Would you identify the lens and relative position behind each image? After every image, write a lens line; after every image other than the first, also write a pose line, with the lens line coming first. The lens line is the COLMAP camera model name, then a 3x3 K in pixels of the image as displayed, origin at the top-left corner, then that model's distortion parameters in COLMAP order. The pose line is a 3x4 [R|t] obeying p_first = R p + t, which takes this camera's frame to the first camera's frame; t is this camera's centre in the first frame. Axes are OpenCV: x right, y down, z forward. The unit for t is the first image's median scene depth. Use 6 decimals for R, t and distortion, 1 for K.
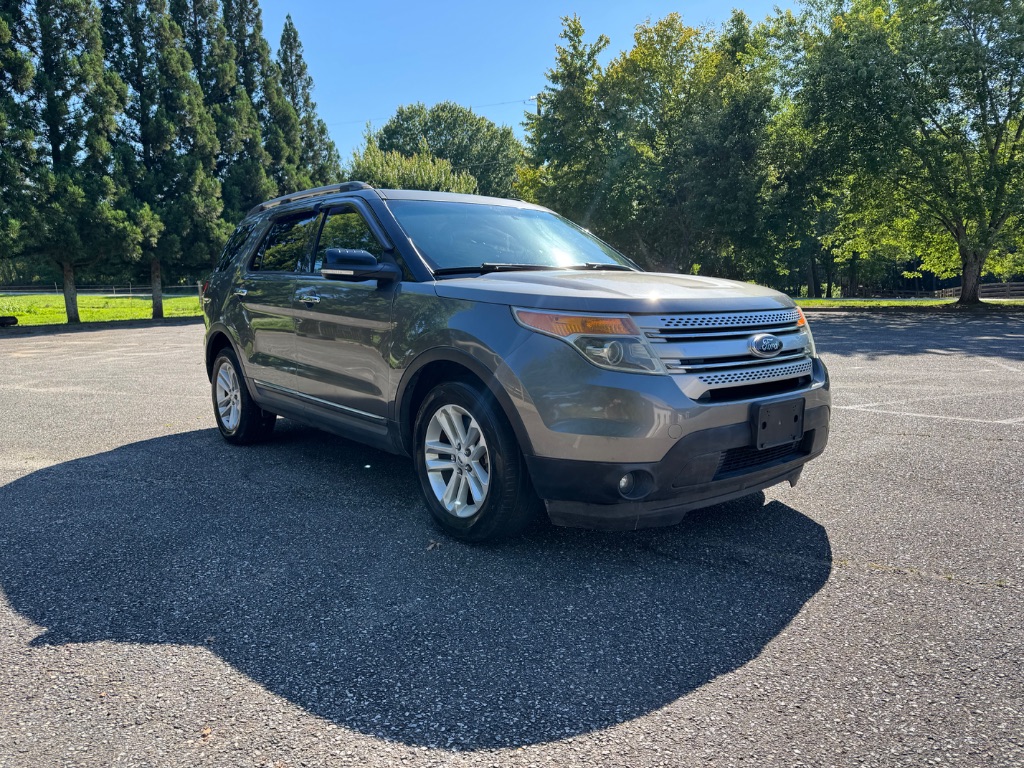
lens RADIAL K [[711.0, 0, 512.0], [0, 711.0, 384.0], [0, 0, 1]] dist [0.043235, -0.051662]
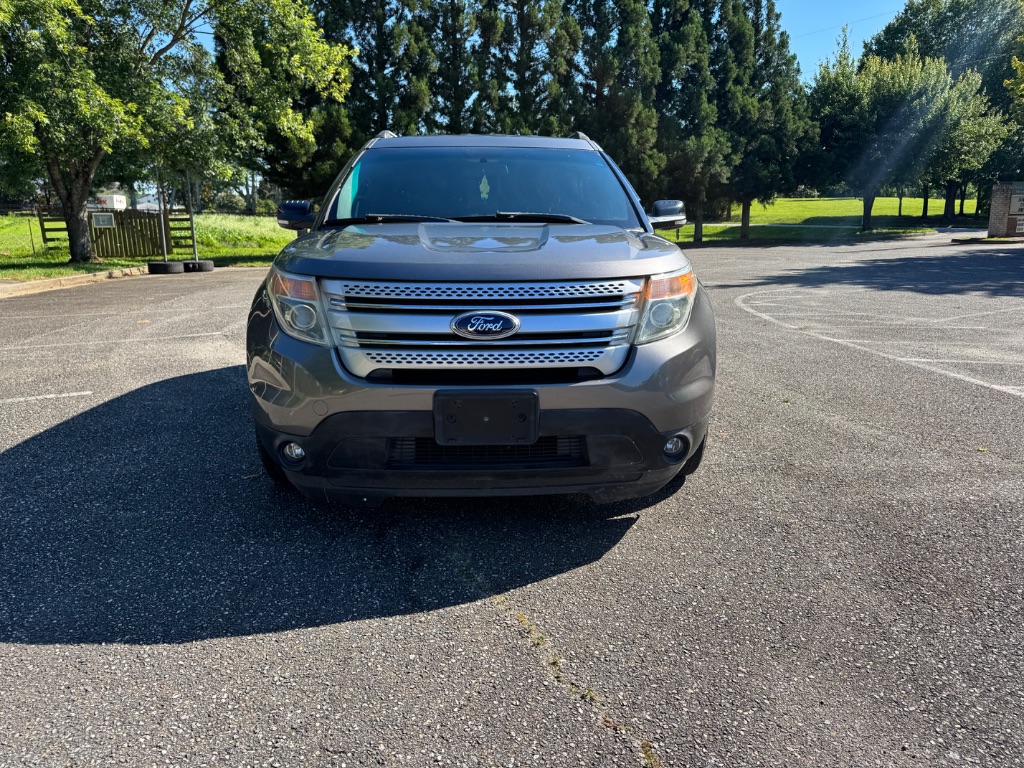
lens RADIAL K [[711.0, 0, 512.0], [0, 711.0, 384.0], [0, 0, 1]] dist [0.043235, -0.051662]
pose [[0.798141, 0.141841, -0.585535, 0.082442], [-0.083203, 0.988529, 0.126049, -0.008769], [0.596698, -0.051886, 0.800787, 0.033952]]
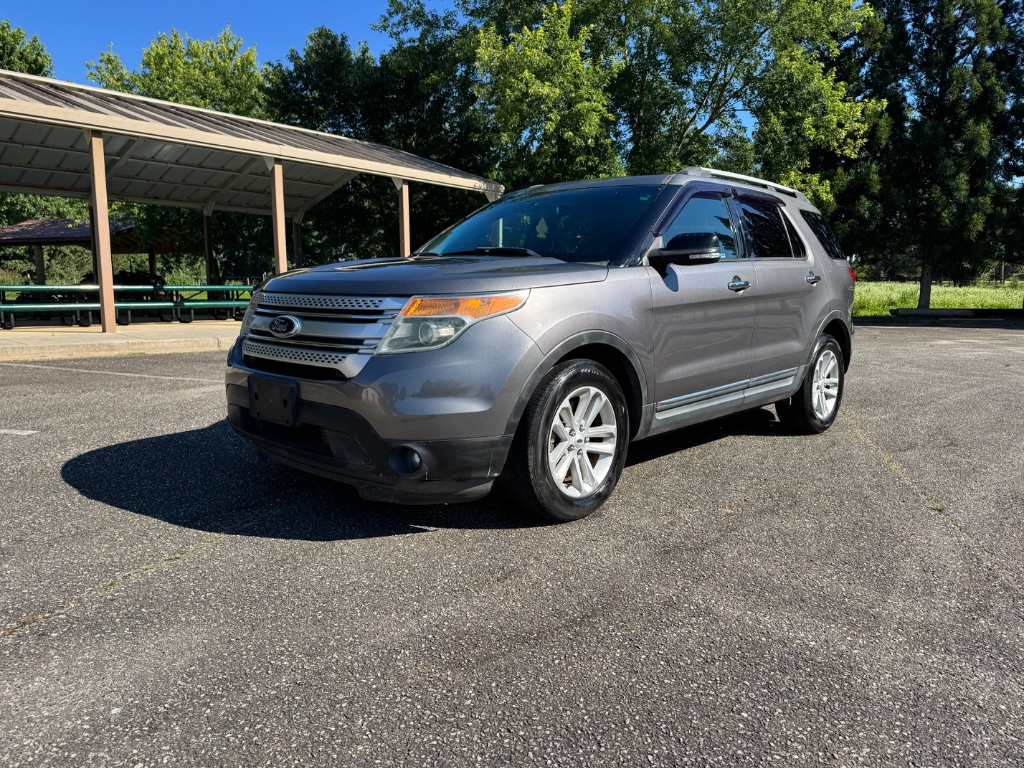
lens RADIAL K [[711.0, 0, 512.0], [0, 711.0, 384.0], [0, 0, 1]] dist [0.043235, -0.051662]
pose [[0.154733, 0.152271, -0.976151, 0.135866], [-0.143220, 0.981071, 0.130336, -0.014665], [0.977520, 0.119637, 0.173612, 0.109236]]
